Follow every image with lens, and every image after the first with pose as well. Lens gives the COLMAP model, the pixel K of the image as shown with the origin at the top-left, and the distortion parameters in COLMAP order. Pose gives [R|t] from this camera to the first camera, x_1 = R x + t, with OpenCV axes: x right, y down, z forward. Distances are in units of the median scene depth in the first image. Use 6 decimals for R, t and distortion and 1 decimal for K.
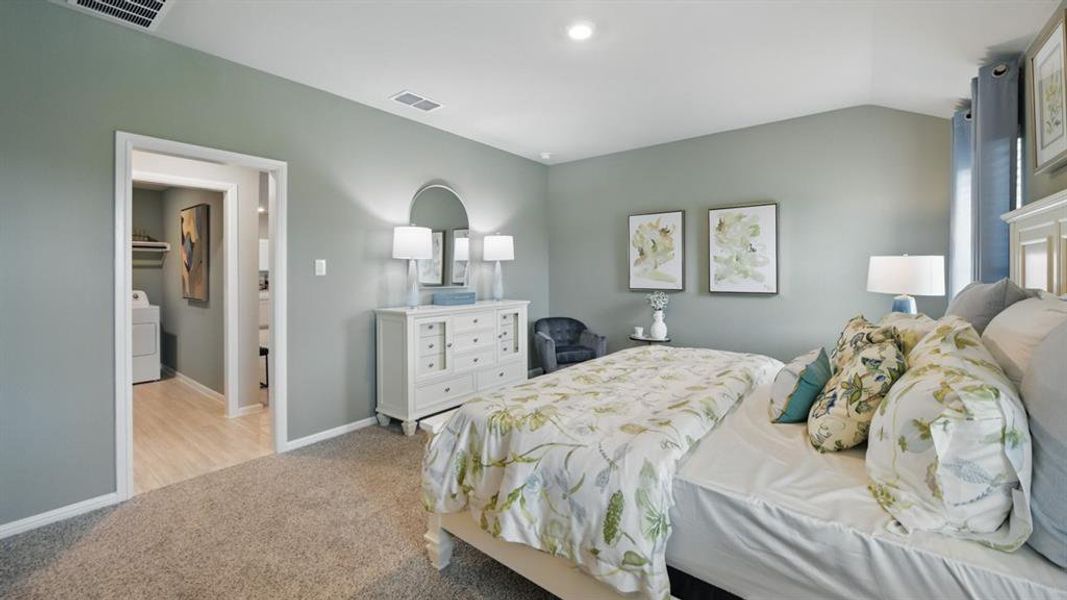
lens RADIAL K [[428.0, 0, 537.2], [0, 428.0, 278.6], [0, 0, 1]] dist [-0.003312, -0.000478]
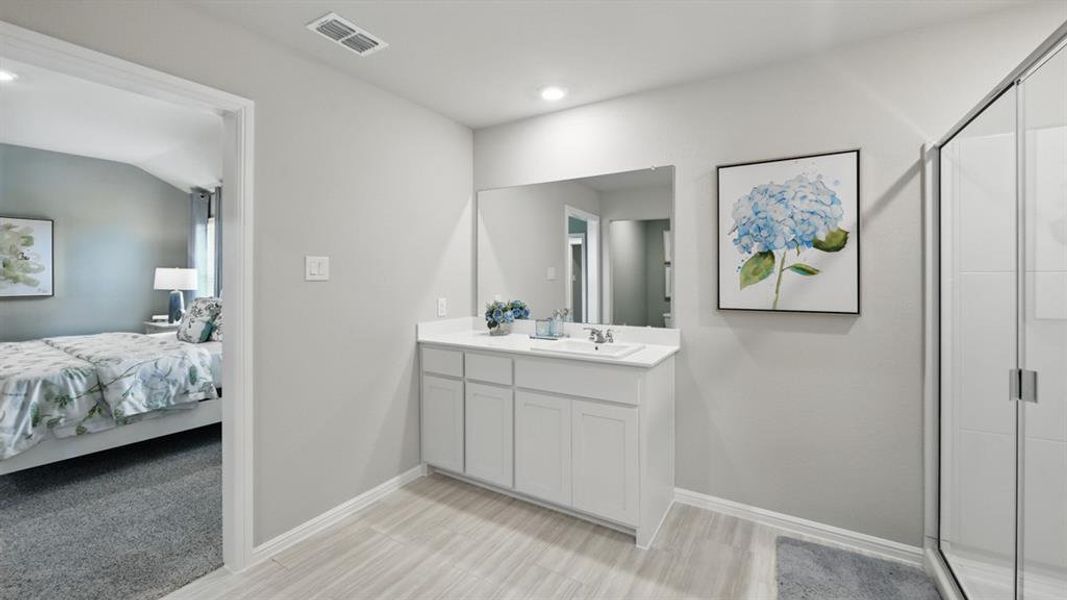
lens RADIAL K [[428.0, 0, 537.2], [0, 428.0, 278.6], [0, 0, 1]] dist [-0.003312, -0.000478]
pose [[-0.096702, -0.004728, 0.995302, -1.857839], [0.016404, 0.999845, 0.006343, 0.004998], [-0.995178, 0.016940, -0.096610, -0.578460]]
